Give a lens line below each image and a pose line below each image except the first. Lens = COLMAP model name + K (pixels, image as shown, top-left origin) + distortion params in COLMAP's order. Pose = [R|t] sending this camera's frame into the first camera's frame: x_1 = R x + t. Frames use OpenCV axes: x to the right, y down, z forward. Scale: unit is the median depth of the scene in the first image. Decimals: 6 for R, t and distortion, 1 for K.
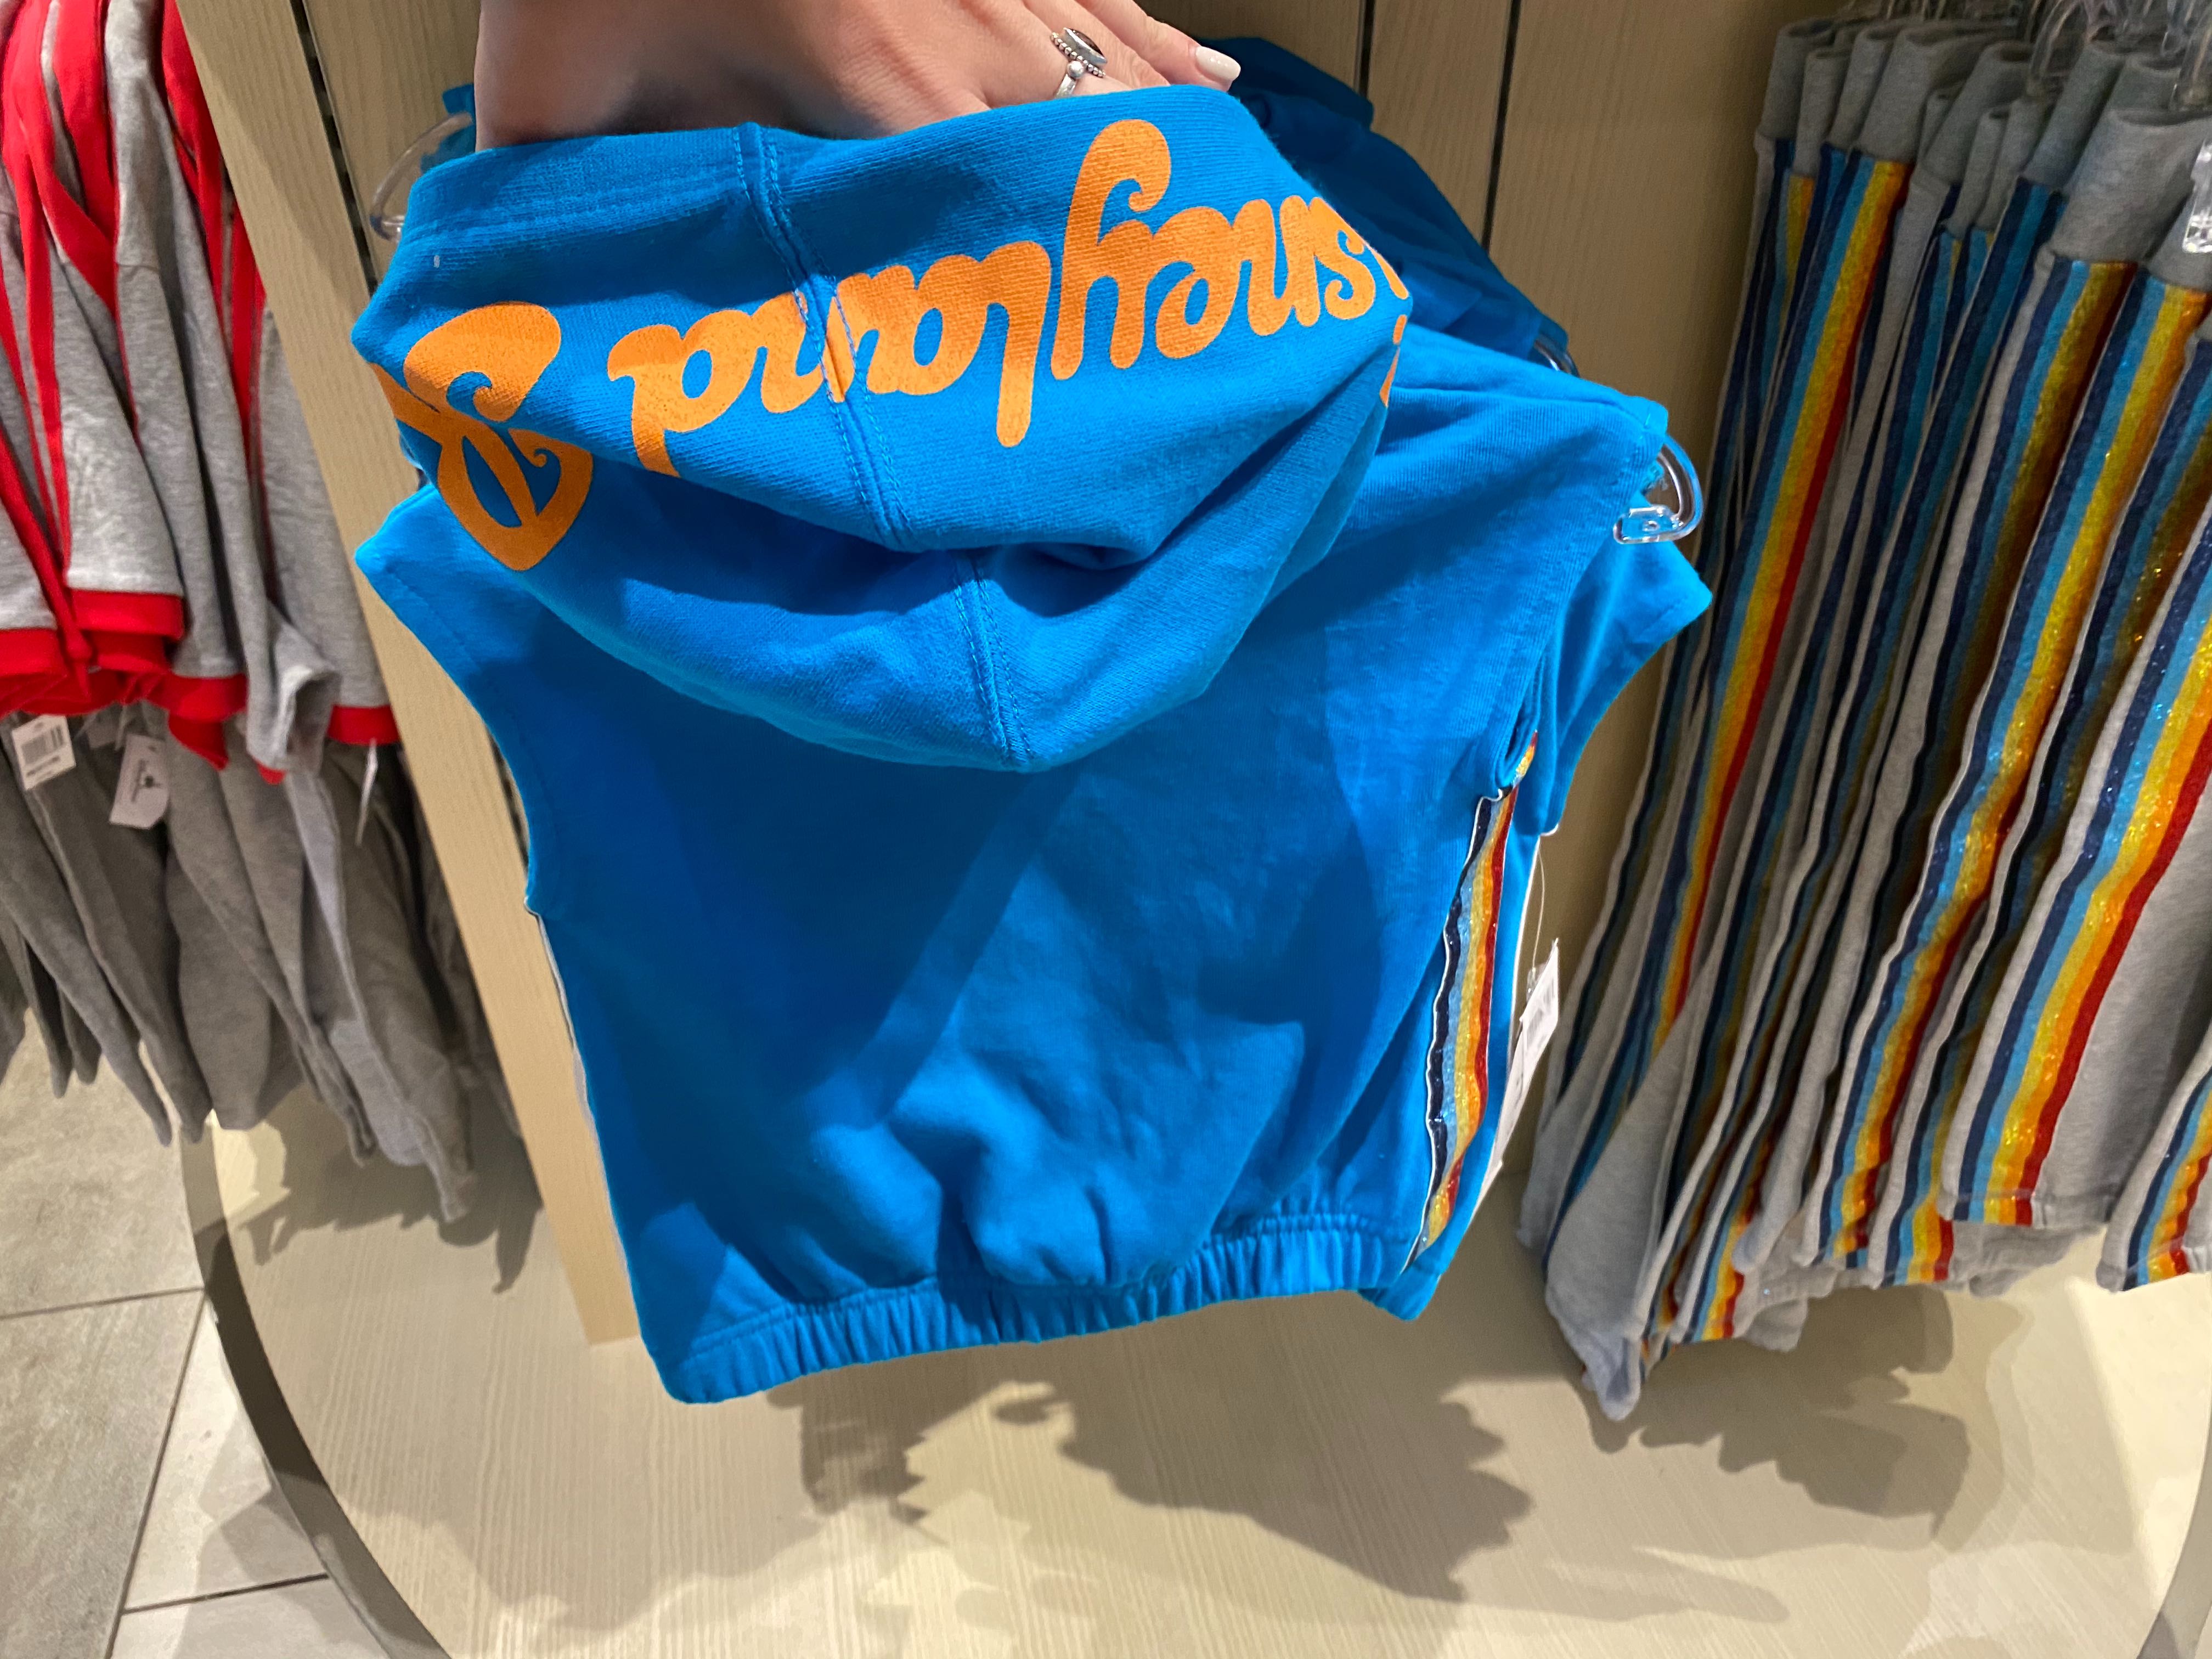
lens RADIAL K [[1703.2, 0, 1106.0], [0, 1703.2, 829.5], [0, 0, 1]] dist [-0.006874, 0.006128]
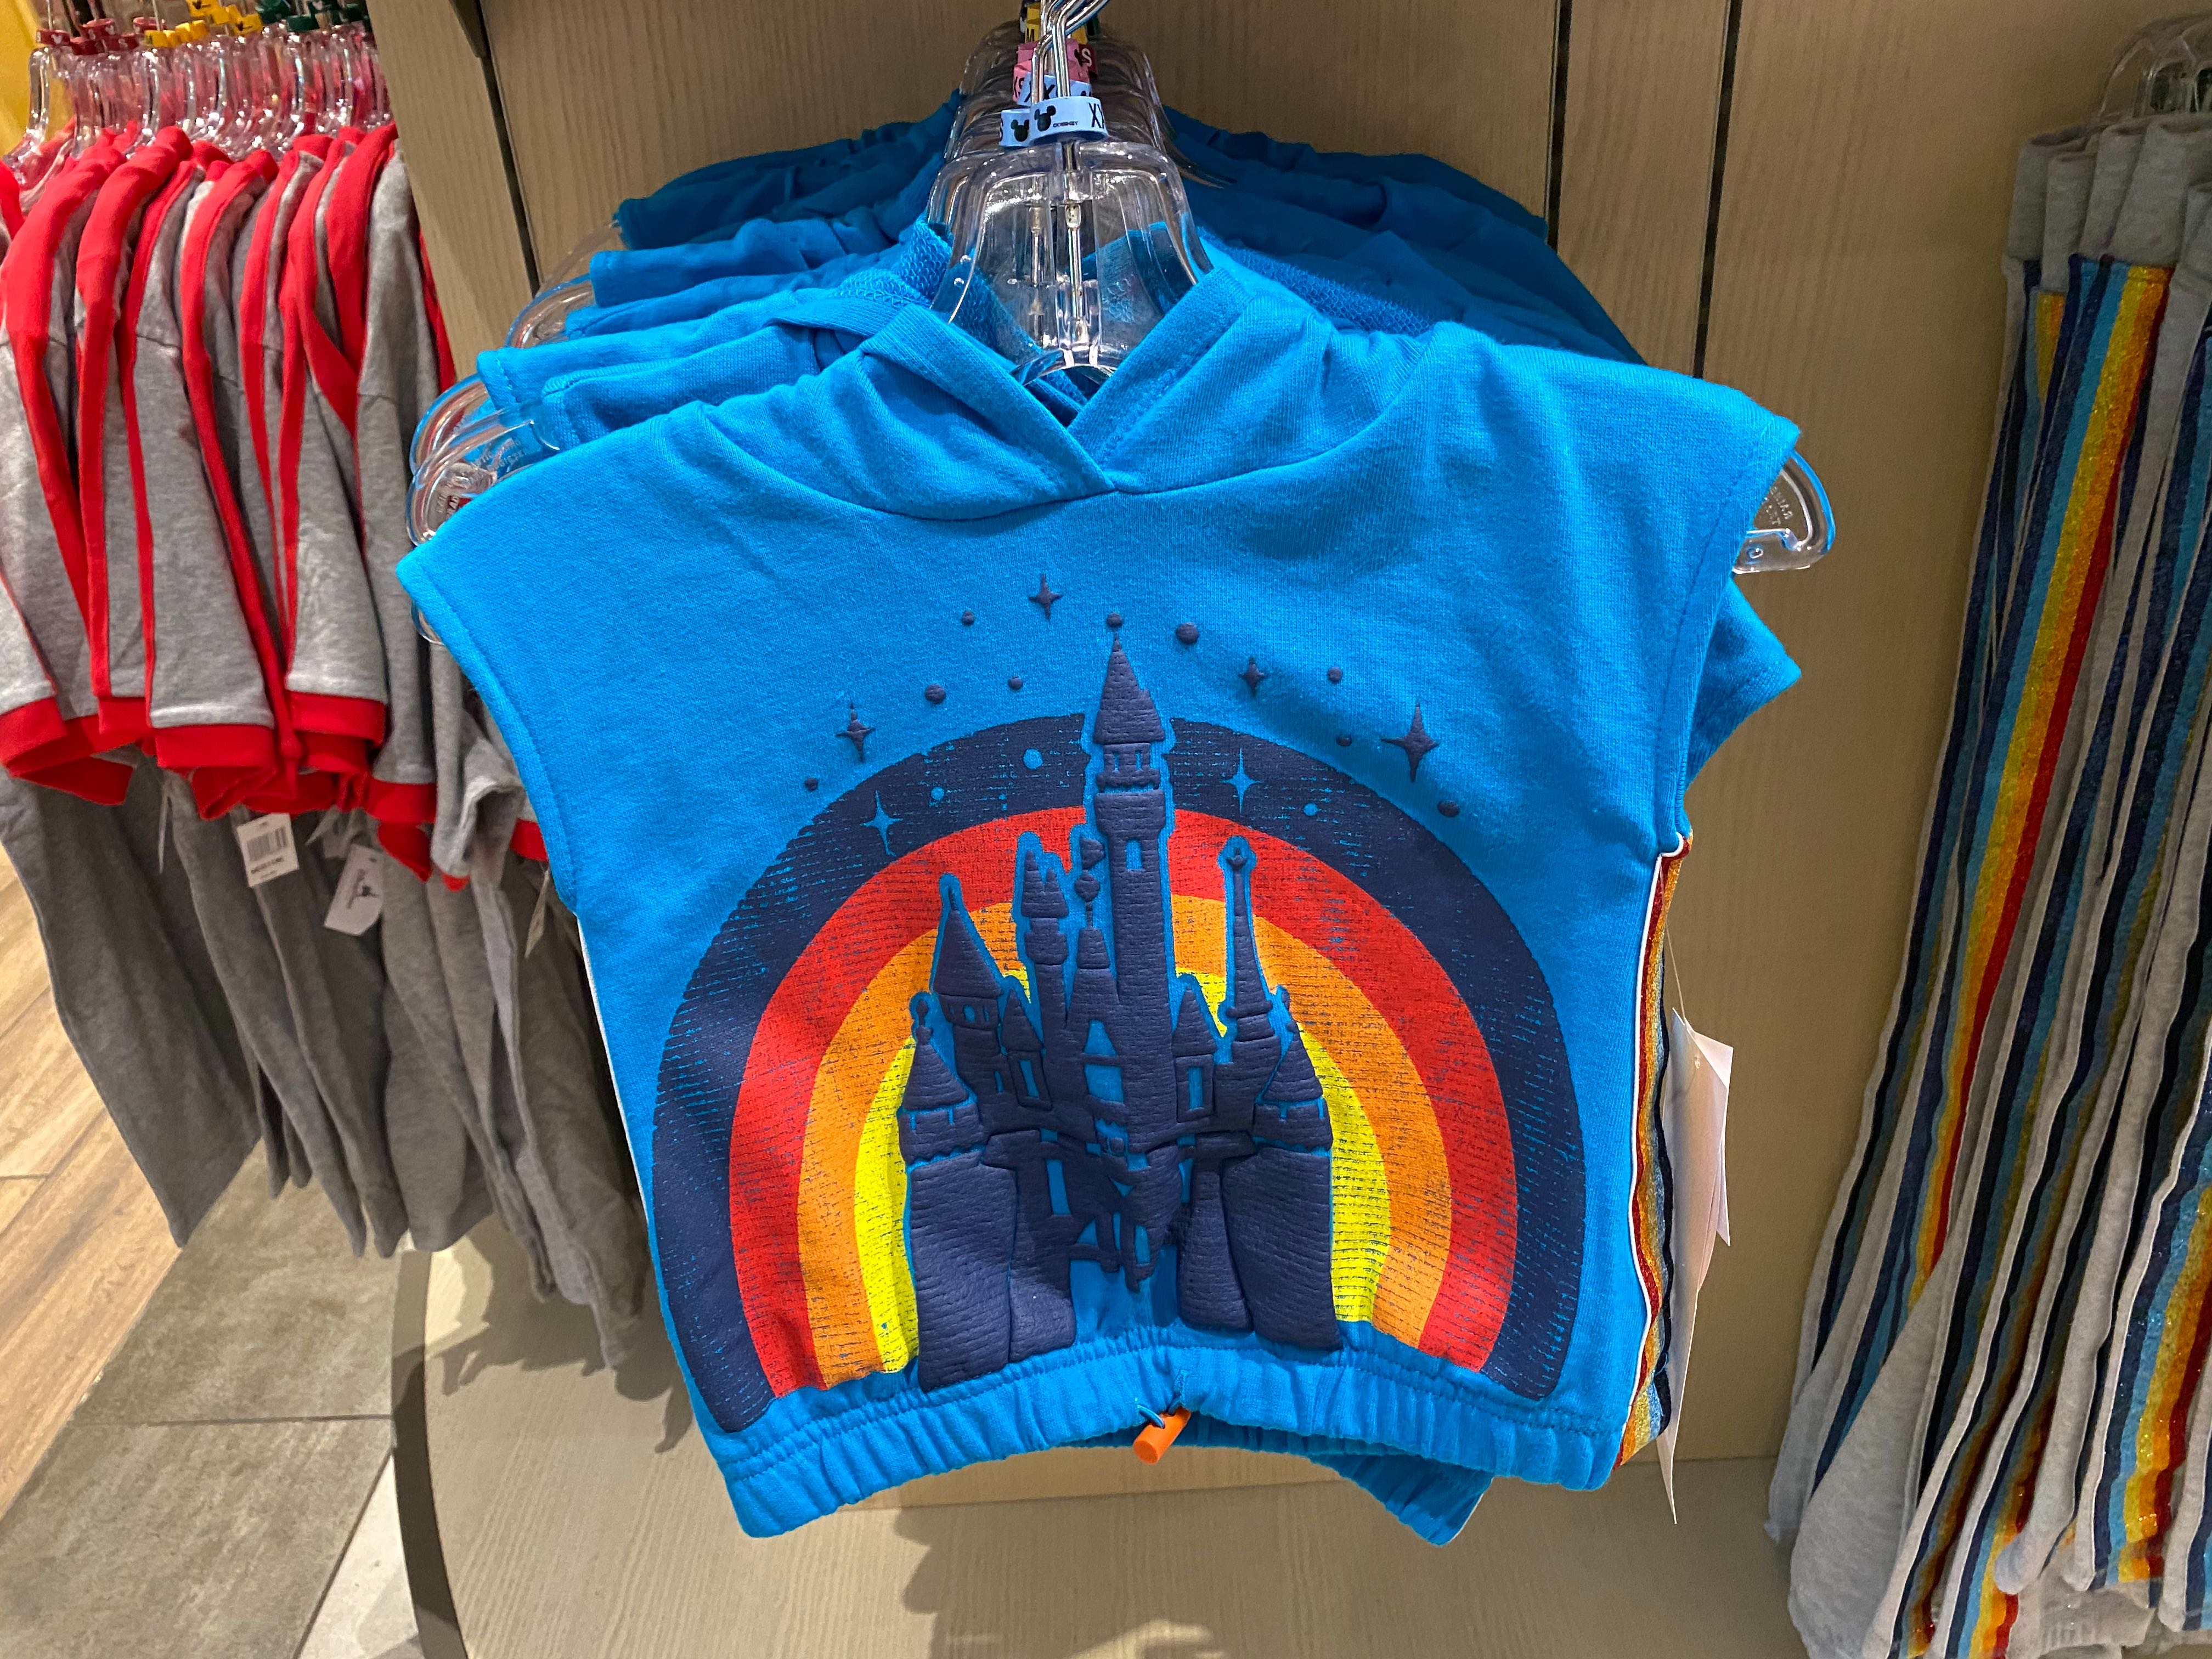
lens RADIAL K [[1703.2, 0, 1106.0], [0, 1703.2, 829.5], [0, 0, 1]] dist [-0.006874, 0.006128]
pose [[0.978466, 0.049953, -0.200273, 0.100774], [-0.077903, 0.987887, -0.134205, 0.043703], [0.191143, 0.146917, 0.970505, 0.070580]]
